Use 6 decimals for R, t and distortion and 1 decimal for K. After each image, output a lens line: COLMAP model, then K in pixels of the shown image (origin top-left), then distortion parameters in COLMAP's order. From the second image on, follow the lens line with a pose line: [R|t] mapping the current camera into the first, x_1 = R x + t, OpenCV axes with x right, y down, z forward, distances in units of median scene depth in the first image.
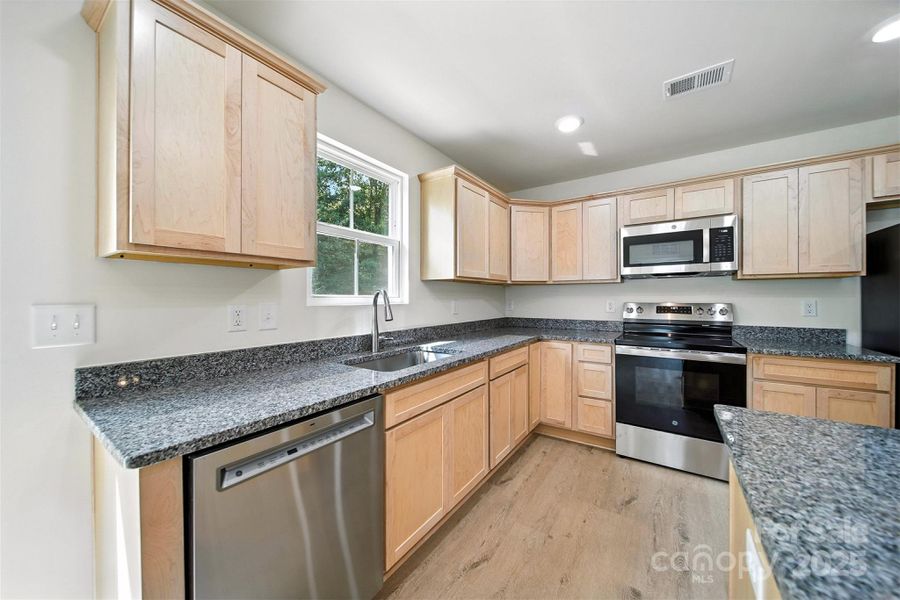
lens RADIAL K [[318.8, 0, 451.8], [0, 318.8, 297.3], [0, 0, 1]] dist [-0.001025, -0.000301]
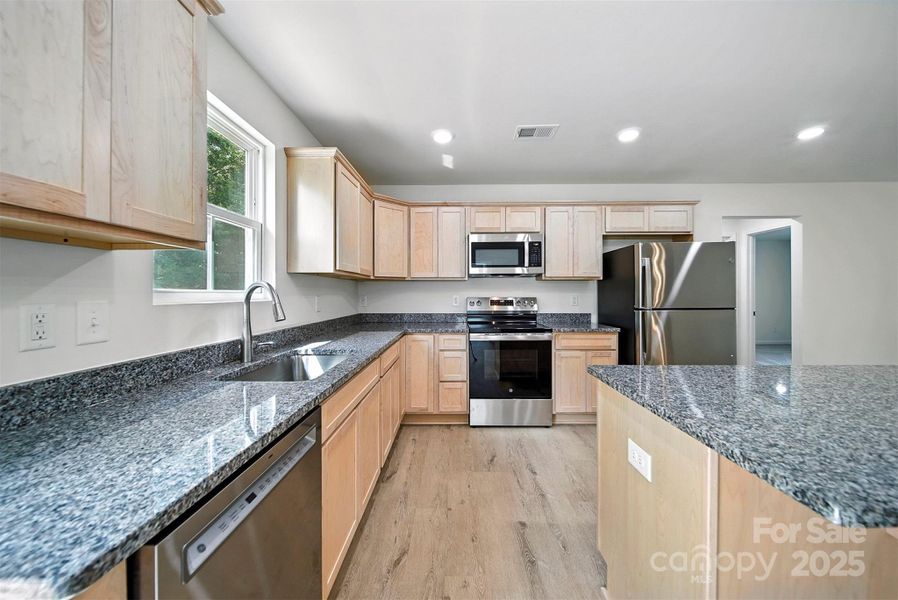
lens RADIAL K [[323.3, 0, 449.9], [0, 323.3, 293.5], [0, 0, 1]] dist [-0.002197, -0.000196]
pose [[0.835087, -0.000718, 0.550118, -0.218512], [-0.000079, 0.999999, 0.001424, 0.001103], [-0.550118, -0.001233, 0.835086, 0.045414]]
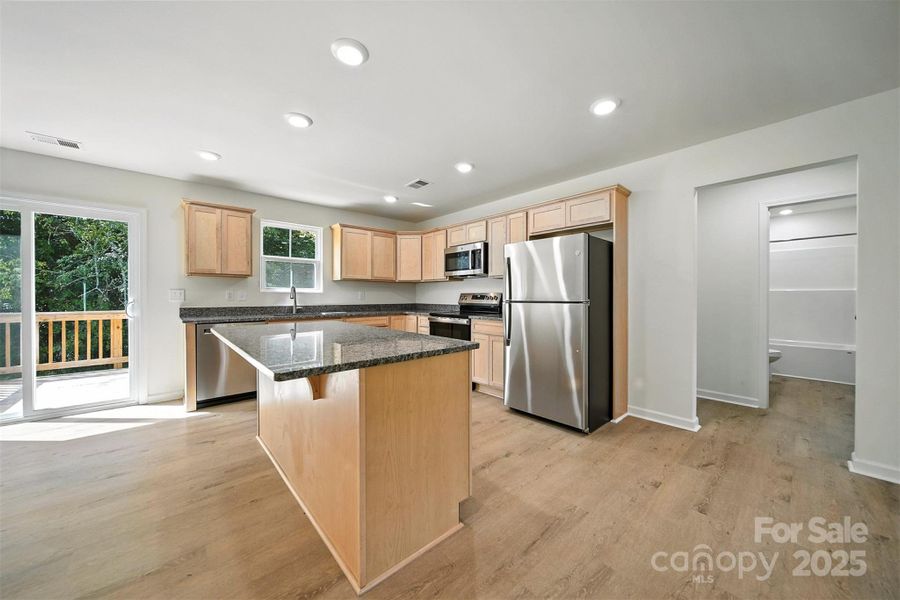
lens RADIAL K [[320.4, 0, 452.0], [0, 320.4, 296.4], [0, 0, 1]] dist [-0.001381, -0.000081]
pose [[0.971179, 0.003274, -0.238327, 1.125611], [-0.002269, 0.999987, 0.004490, 0.033296], [0.238339, -0.003820, 0.971175, -0.747205]]
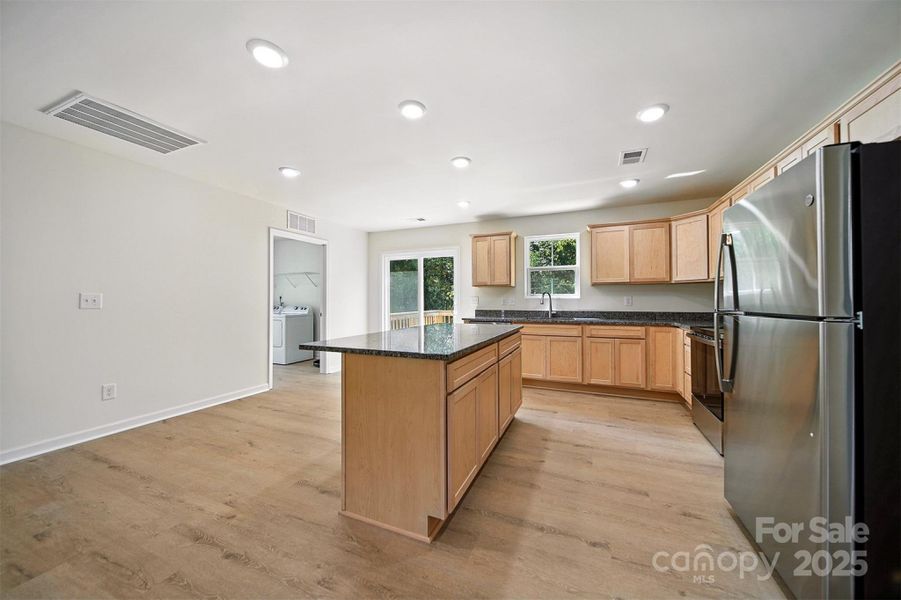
lens RADIAL K [[319.1, 0, 452.3], [0, 319.1, 297.3], [0, 0, 1]] dist [-0.001025, -0.000301]
pose [[0.193259, -0.009122, -0.981105, 1.646514], [0.002164, 0.999958, -0.008871, 0.030274], [0.981145, -0.000408, 0.193271, -0.153109]]
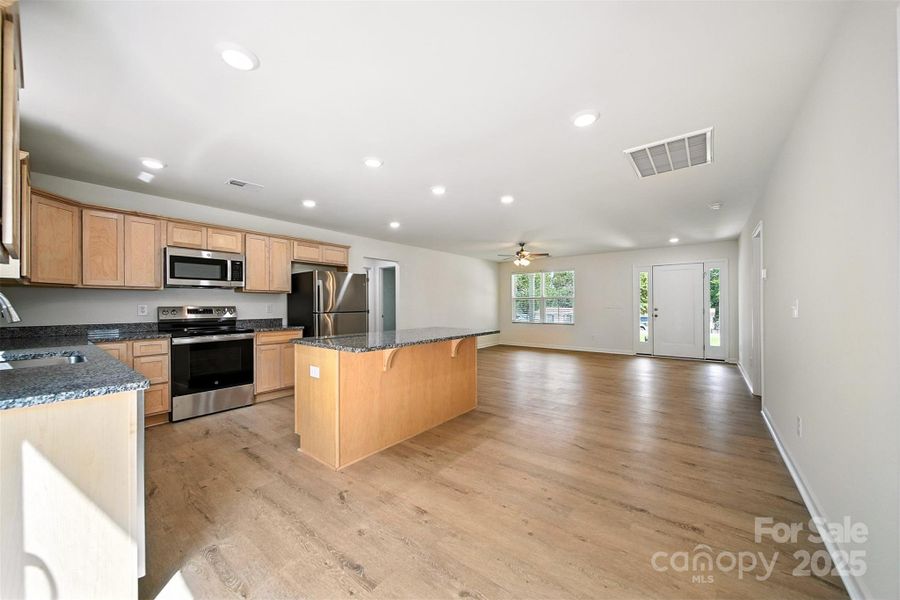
lens RADIAL K [[324.5, 0, 452.2], [0, 324.5, 304.7], [0, 0, 1]] dist [0.000283, -0.000041]
pose [[0.066825, 0.002148, 0.997762, -0.789025], [0.003178, 0.999992, -0.002366, 0.020953], [-0.997760, 0.003329, 0.066818, -0.250005]]
